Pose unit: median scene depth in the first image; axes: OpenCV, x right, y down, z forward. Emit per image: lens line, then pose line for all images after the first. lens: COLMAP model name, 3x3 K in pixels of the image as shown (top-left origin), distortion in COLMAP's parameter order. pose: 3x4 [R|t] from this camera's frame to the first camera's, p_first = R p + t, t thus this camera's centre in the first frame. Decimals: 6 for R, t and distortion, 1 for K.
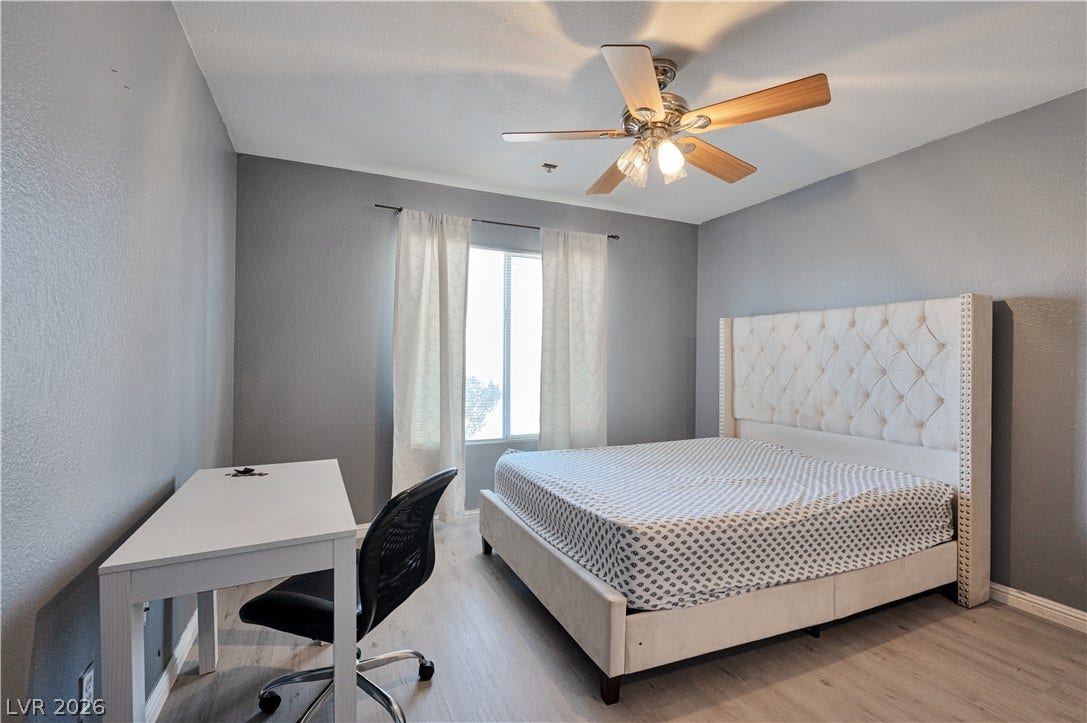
lens RADIAL K [[471.0, 0, 545.1], [0, 471.0, 355.5], [0, 0, 1]] dist [-0.001103, -0.000090]
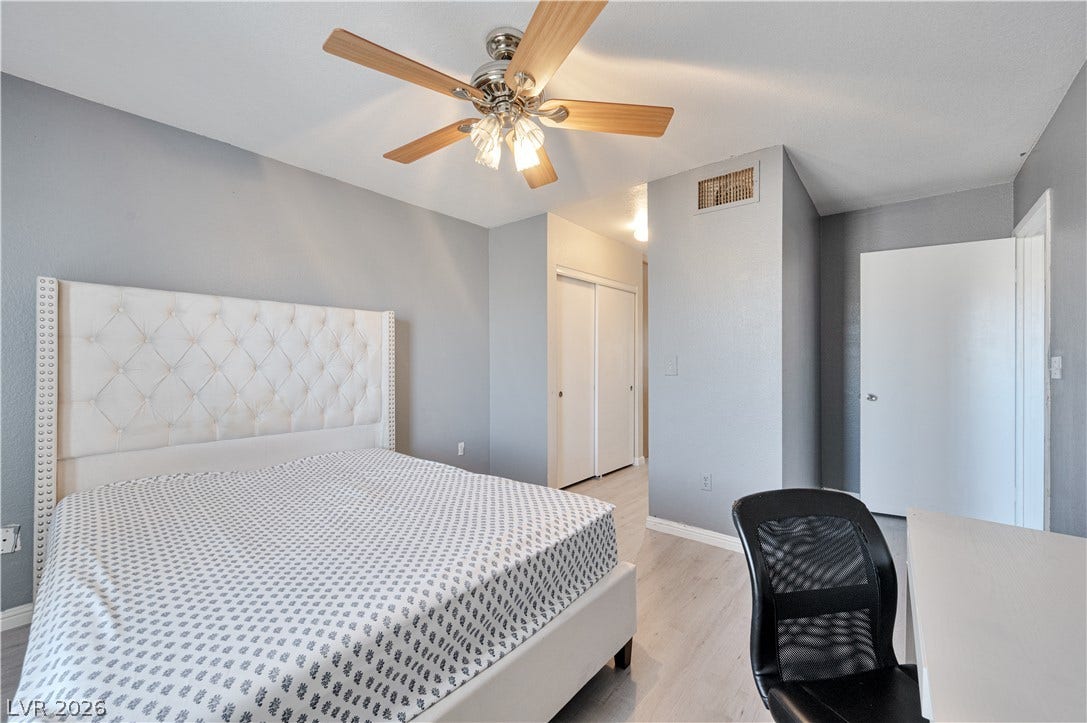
lens RADIAL K [[432.3, 0, 537.0], [0, 432.3, 356.4], [0, 0, 1]] dist [-0.000361, -0.000116]
pose [[-0.410450, -0.000030, 0.911883, -0.333391], [-0.008919, 0.999952, -0.003982, 0.008458], [-0.911840, -0.009768, -0.410430, 0.769186]]
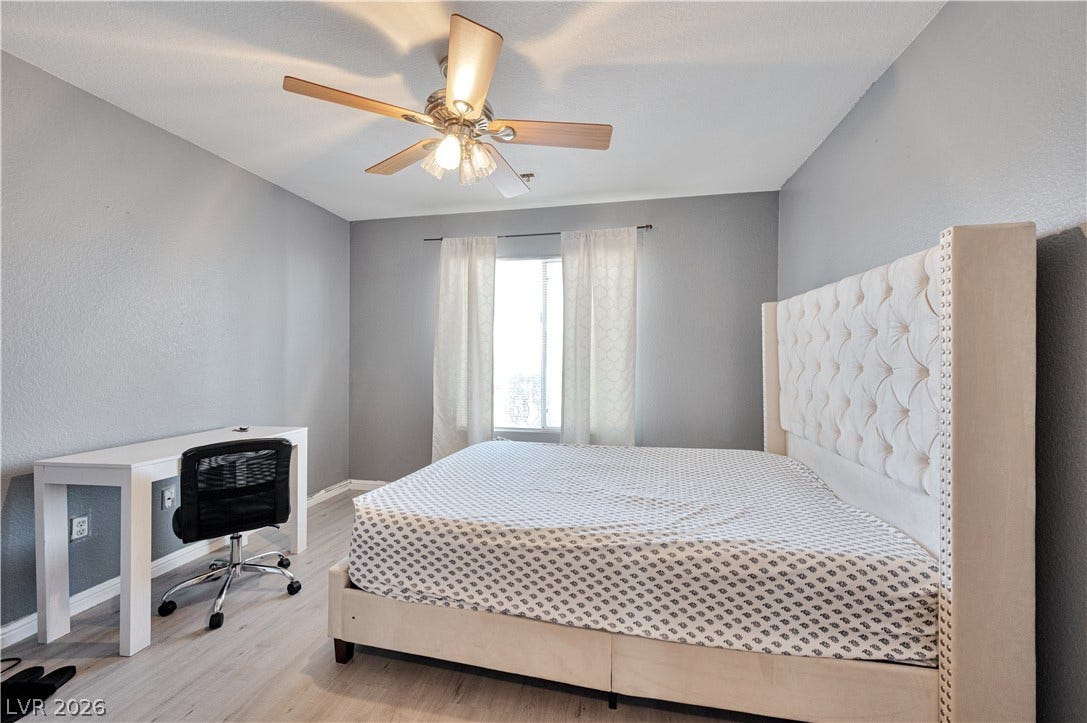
lens RADIAL K [[421.5, 0, 545.4], [0, 421.5, 355.8], [0, 0, 1]] dist [0.000456, -0.000014]
pose [[0.820380, -0.012897, -0.571674, 0.531277], [0.012211, 0.999913, -0.005035, 0.010420], [0.571689, -0.002850, 0.820466, 0.217850]]
